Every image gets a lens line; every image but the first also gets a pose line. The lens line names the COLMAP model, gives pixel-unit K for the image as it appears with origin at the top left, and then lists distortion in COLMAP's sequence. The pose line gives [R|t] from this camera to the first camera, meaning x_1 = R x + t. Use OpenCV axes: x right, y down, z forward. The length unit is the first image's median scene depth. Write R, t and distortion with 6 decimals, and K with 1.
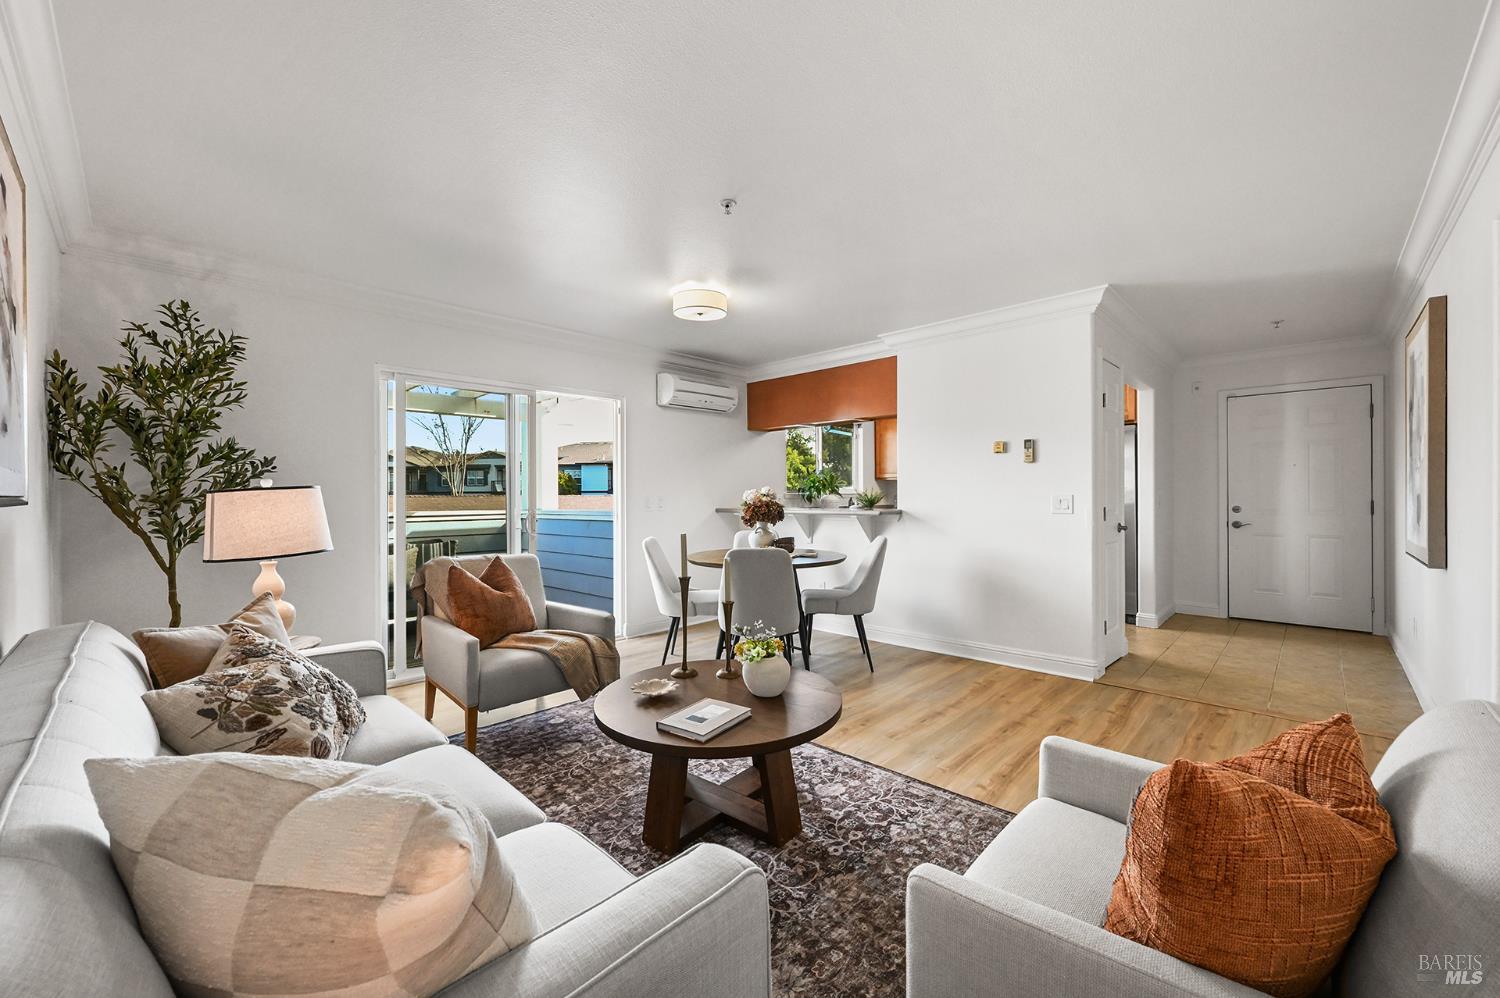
lens RADIAL K [[605.8, 0, 738.4], [0, 605.8, 496.3], [0, 0, 1]] dist [0.000042, -0.000391]
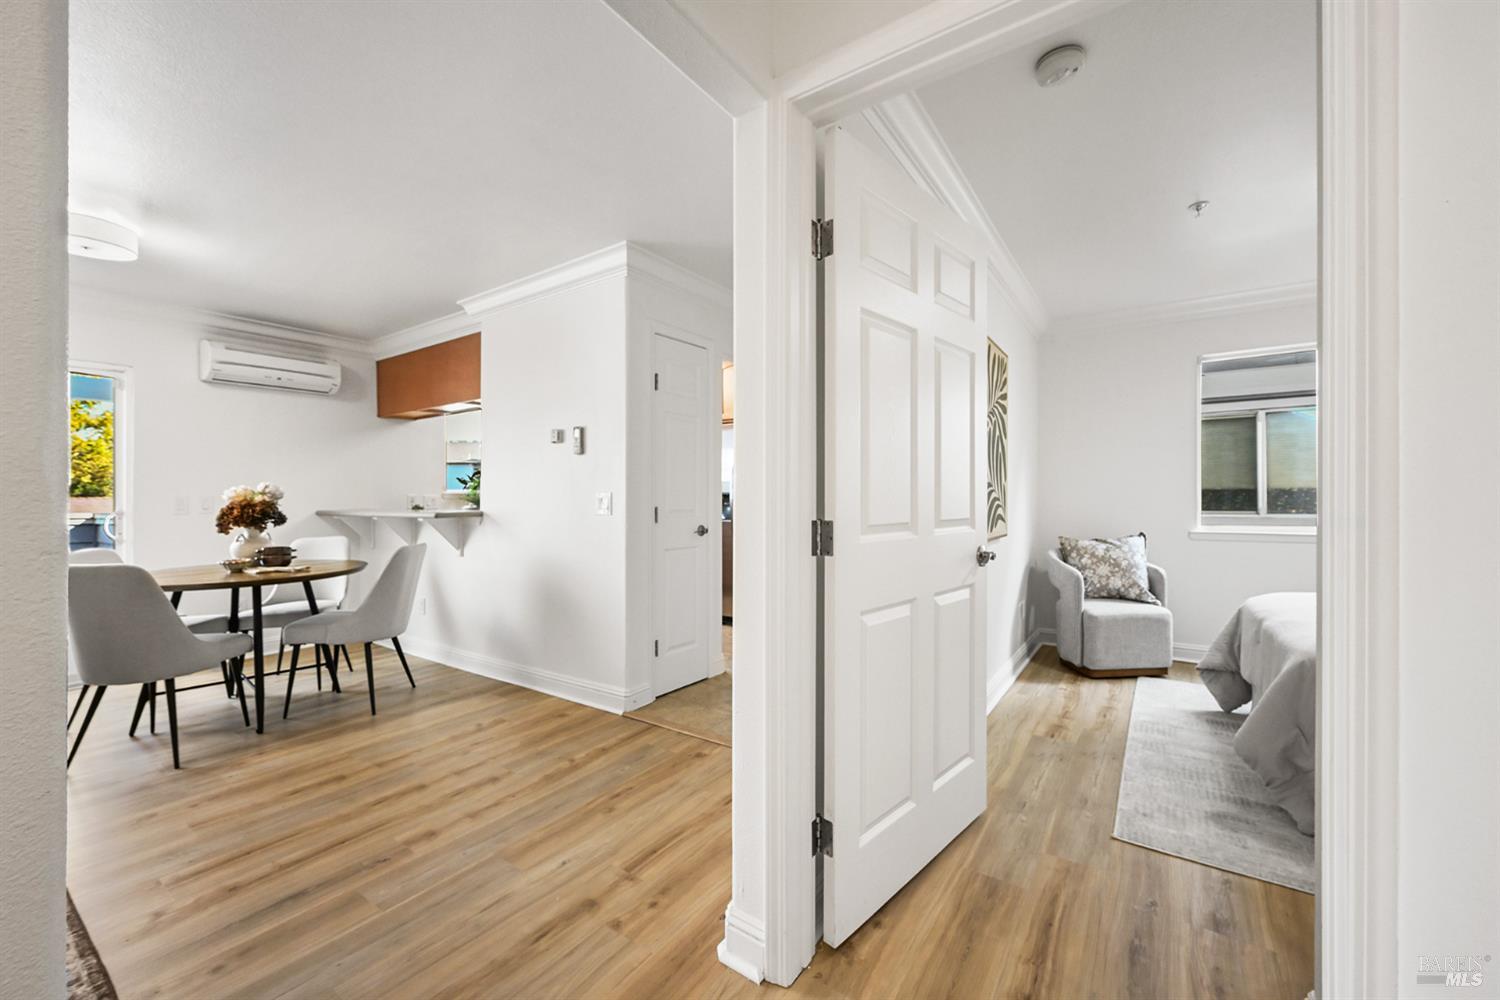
lens RADIAL K [[598.9, 0, 758.5], [0, 598.9, 498.0], [0, 0, 1]] dist [-0.002403, -0.000153]
pose [[0.985959, 0.000830, 0.166987, 0.758334], [-0.000706, 0.999999, -0.000800, 0.006547], [-0.166987, 0.000671, 0.985959, 0.177412]]
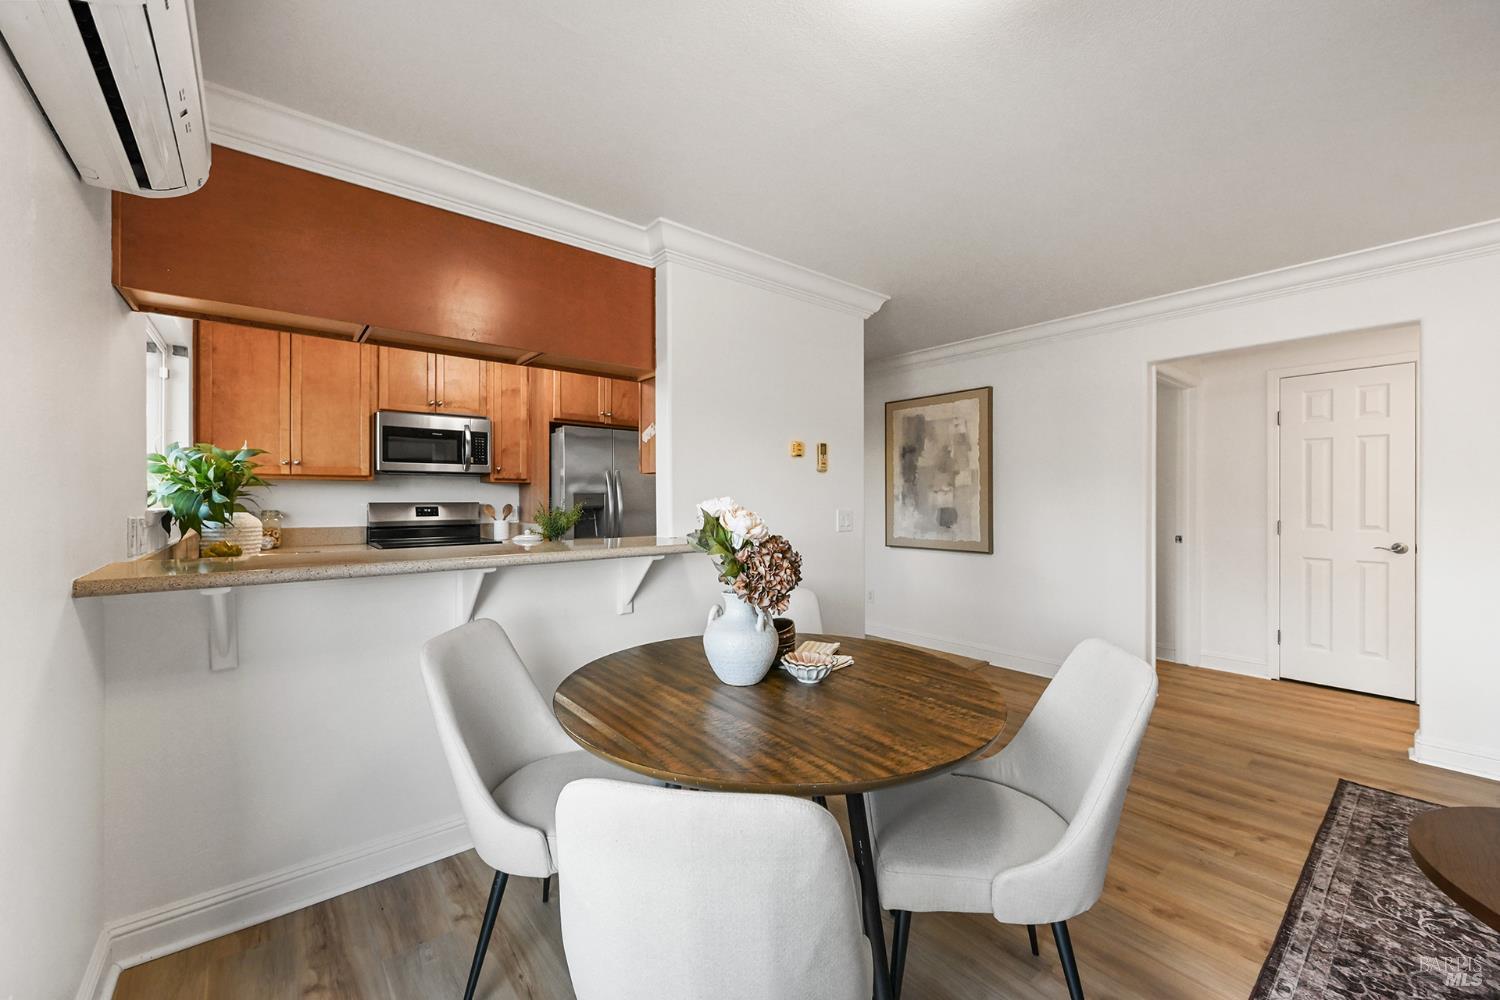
lens RADIAL K [[598.9, 0, 740.3], [0, 598.9, 500.0], [0, 0, 1]] dist [-0.002403, -0.000153]
pose [[0.104825, 0.007153, 0.994465, -0.440684], [0.006744, 0.999946, -0.007904, -0.014194], [-0.994468, 0.007535, 0.104772, 1.322330]]
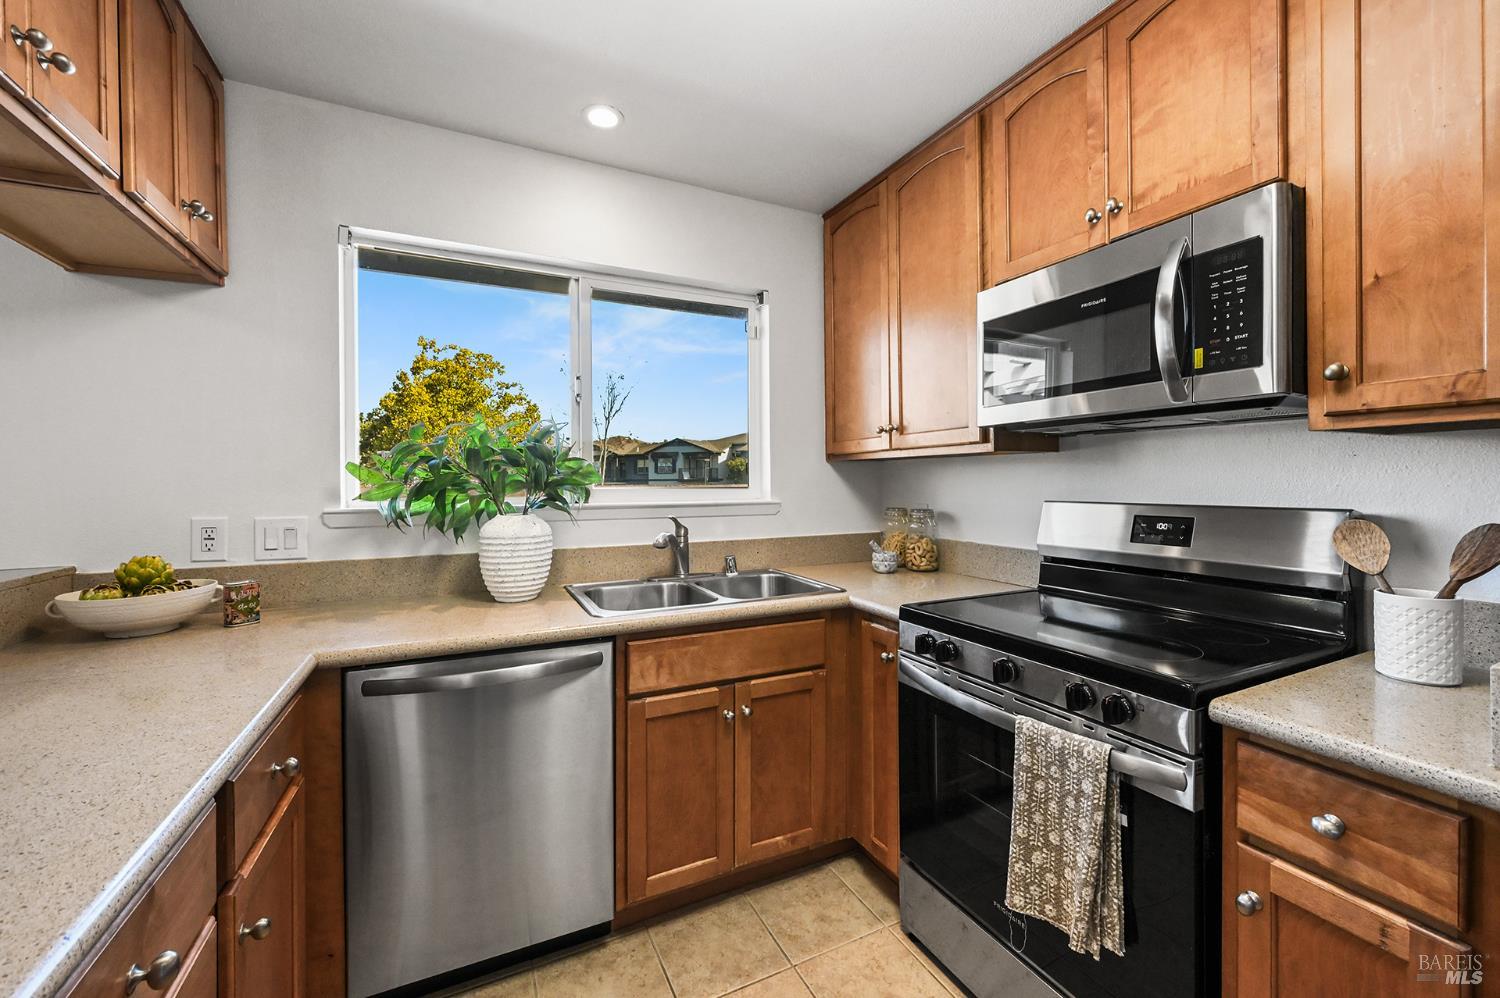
lens RADIAL K [[605.8, 0, 766.8], [0, 605.8, 485.2], [0, 0, 1]] dist [0.000042, -0.000391]
pose [[0.948701, 0.004411, -0.316145, 0.742412], [-0.003412, 0.999987, 0.003713, -0.041123], [0.316157, -0.002444, 0.948704, 1.629456]]
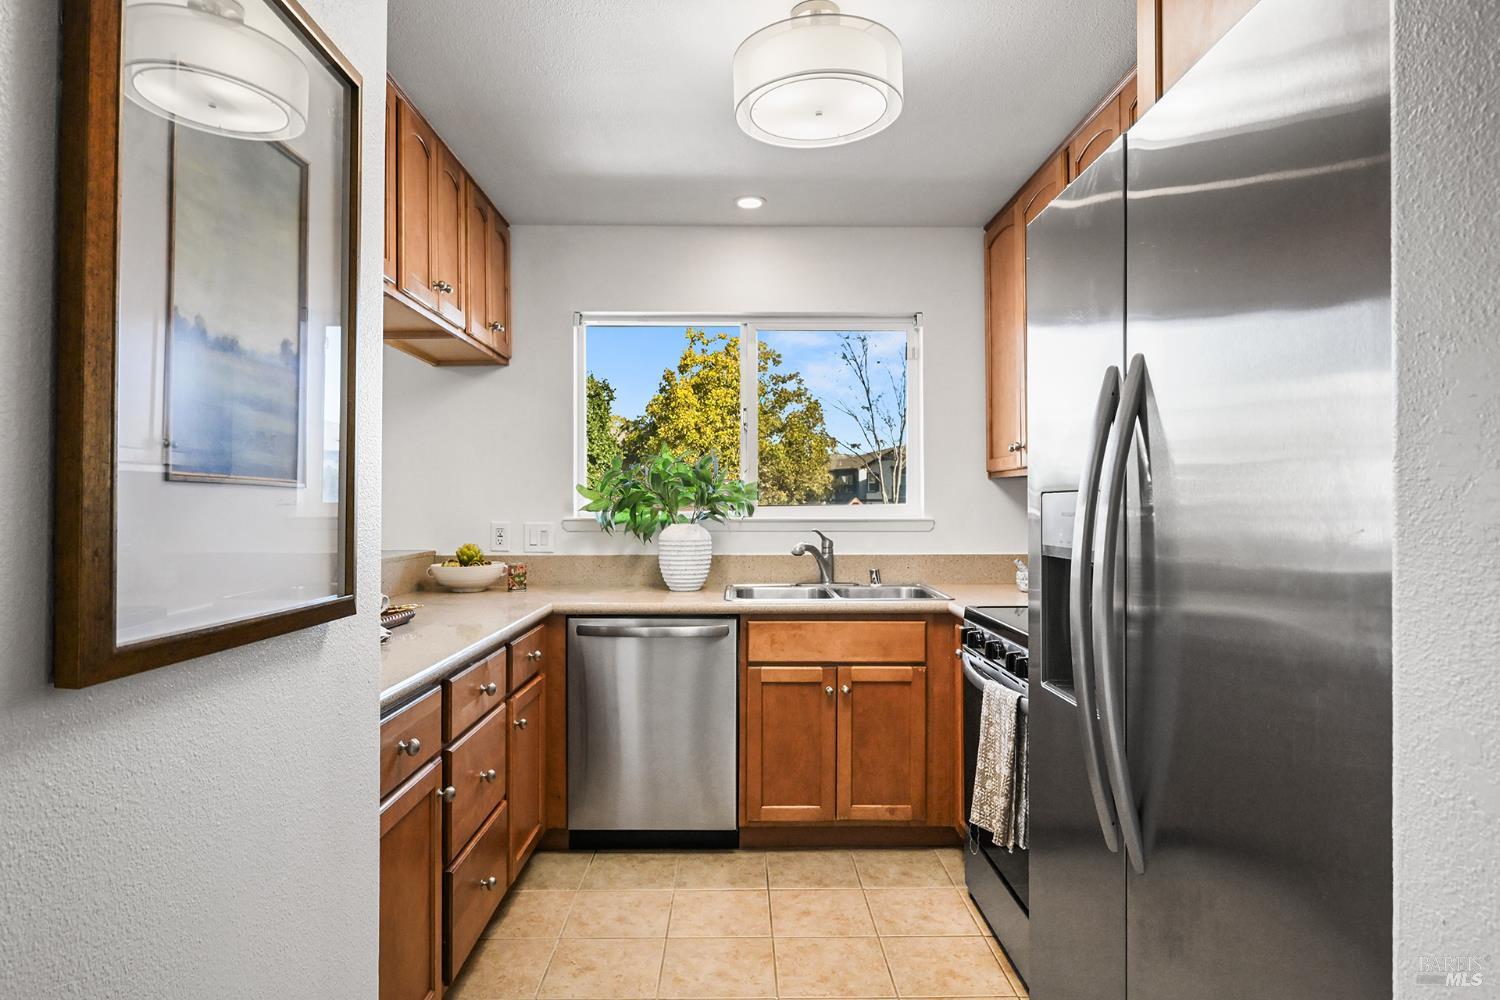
lens RADIAL K [[853.9, 0, 754.4], [0, 853.9, 501.5], [0, 0, 1]] dist [0.002275, 0.000336]
pose [[0.719864, 0.005318, -0.694094, 1.126794], [-0.007364, 0.999973, 0.000024, -0.038385], [0.694076, 0.005094, 0.719884, 1.404108]]
